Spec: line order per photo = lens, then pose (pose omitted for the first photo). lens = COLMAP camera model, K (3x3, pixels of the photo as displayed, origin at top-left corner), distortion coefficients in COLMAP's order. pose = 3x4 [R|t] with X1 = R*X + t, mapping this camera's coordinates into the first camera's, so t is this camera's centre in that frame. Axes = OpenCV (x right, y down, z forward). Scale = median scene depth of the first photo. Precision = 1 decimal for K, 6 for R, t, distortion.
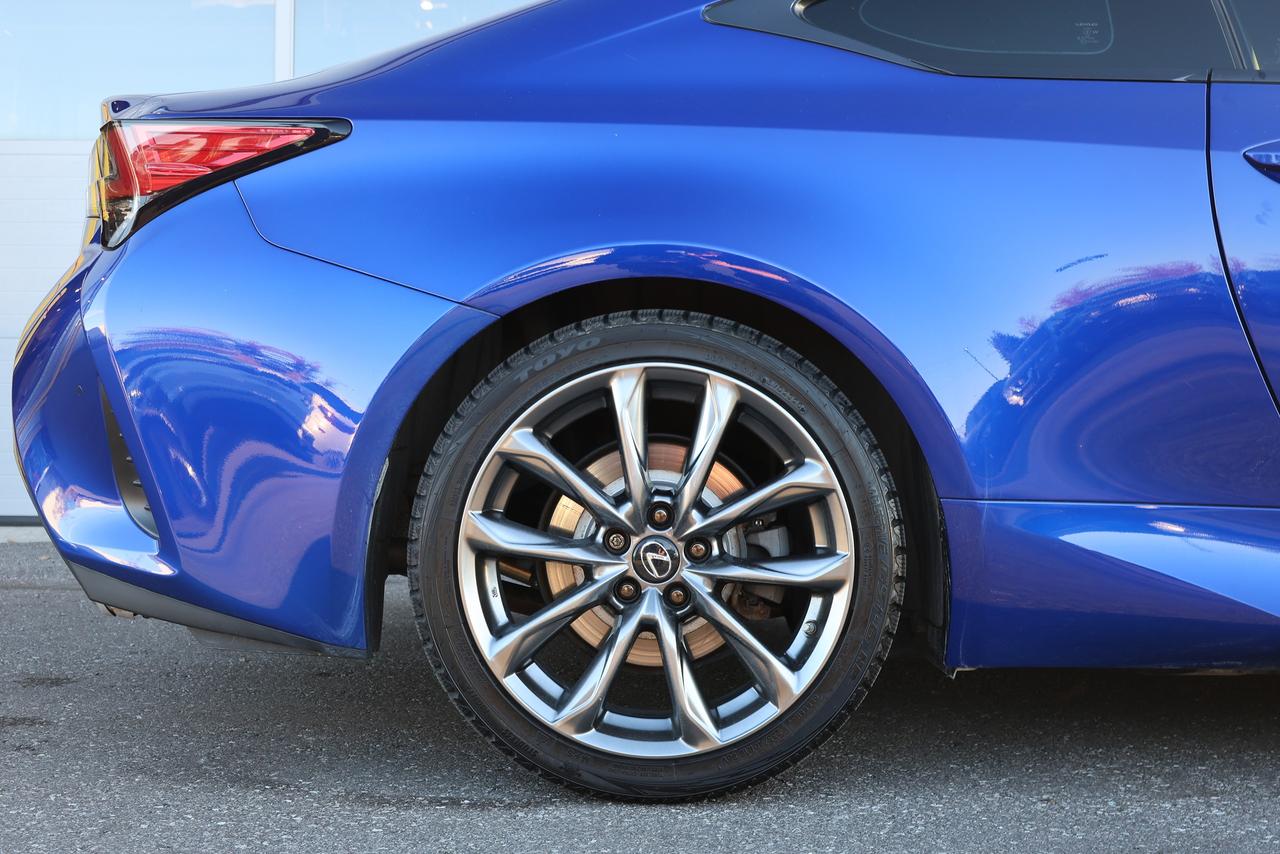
lens RADIAL K [[1805.0, 0, 640.0], [0, 1805.0, 427.0], [0, 0, 1]] dist [-0.006313, 0.064099]
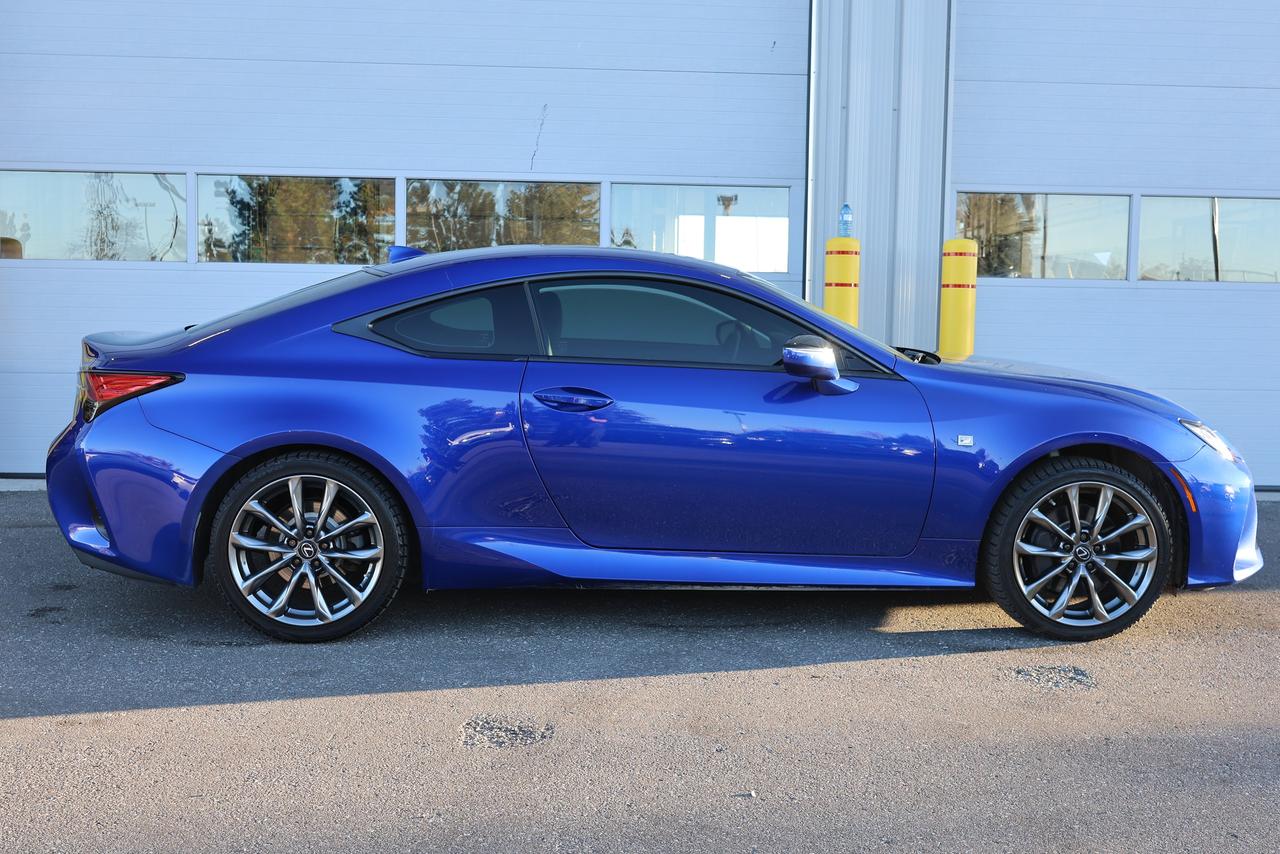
lens RADIAL K [[1383.5, 0, 640.0], [0, 1383.5, 427.0], [0, 0, 1]] dist [0.009650, 0.029780]
pose [[0.996712, -0.001817, 0.081010, 0.323504], [-0.004232, 0.997217, 0.074434, -0.252138], [-0.080920, -0.074532, 0.993930, -0.997733]]
